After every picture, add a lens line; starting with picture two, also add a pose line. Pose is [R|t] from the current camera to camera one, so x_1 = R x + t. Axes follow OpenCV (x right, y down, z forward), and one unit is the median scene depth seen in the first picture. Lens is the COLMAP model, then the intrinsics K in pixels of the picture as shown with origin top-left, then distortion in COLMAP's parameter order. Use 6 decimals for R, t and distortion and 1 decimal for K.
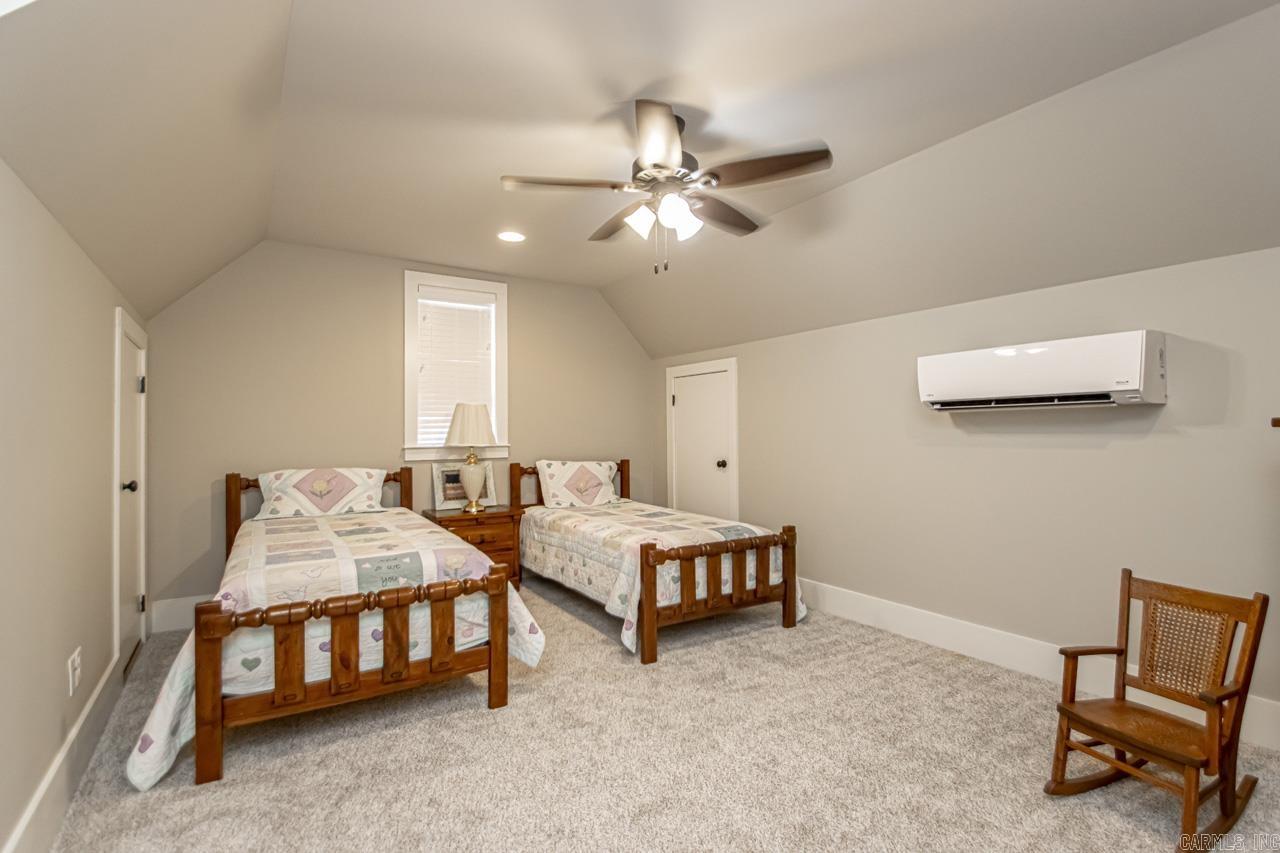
lens RADIAL K [[590.2, 0, 640.0], [0, 590.2, 426.5], [0, 0, 1]] dist [0.014198, -0.014571]
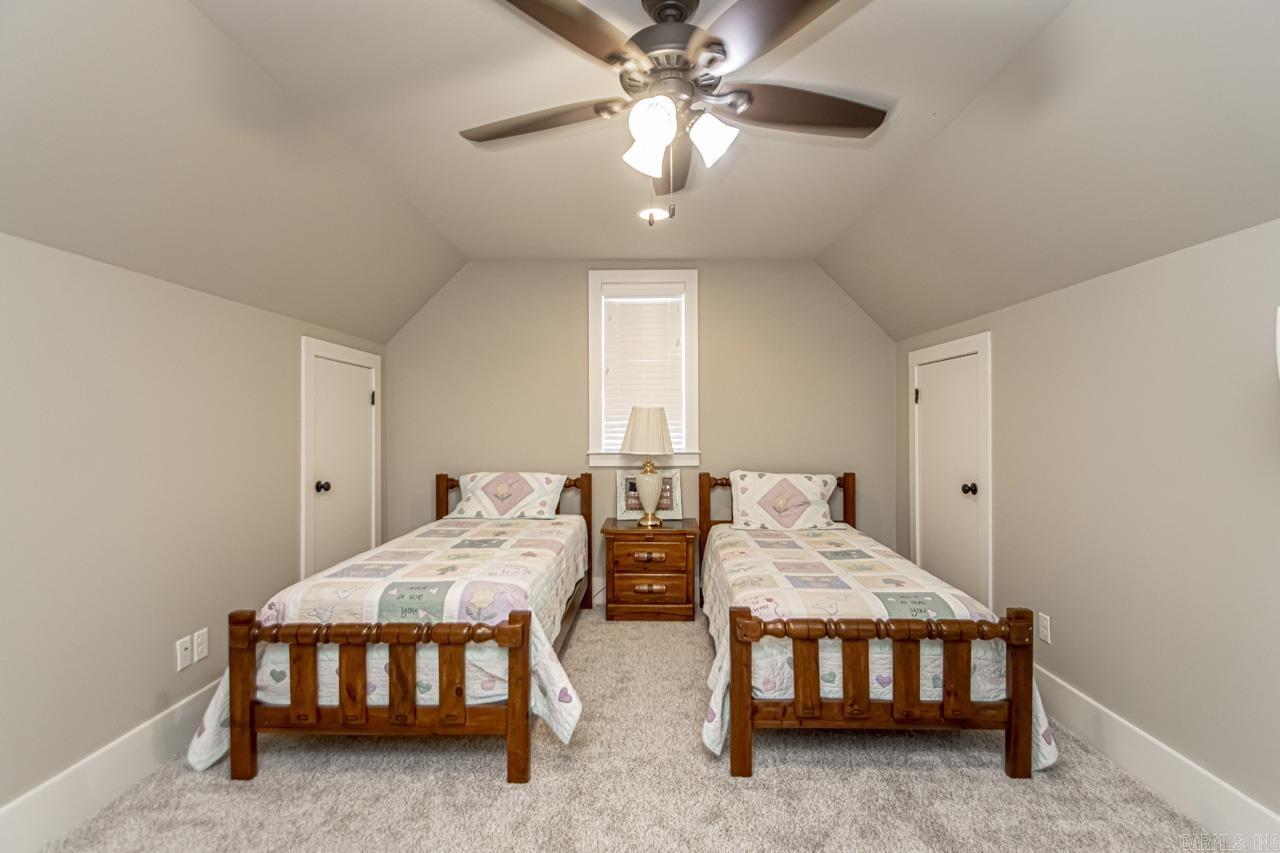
lens RADIAL K [[590.2, 0, 640.0], [0, 590.2, 426.5], [0, 0, 1]] dist [0.014198, -0.014571]
pose [[0.836953, 0.004569, -0.547255, 0.237324], [0.004163, 0.999883, 0.014714, -0.025325], [0.547259, -0.014594, 0.836836, 0.266338]]
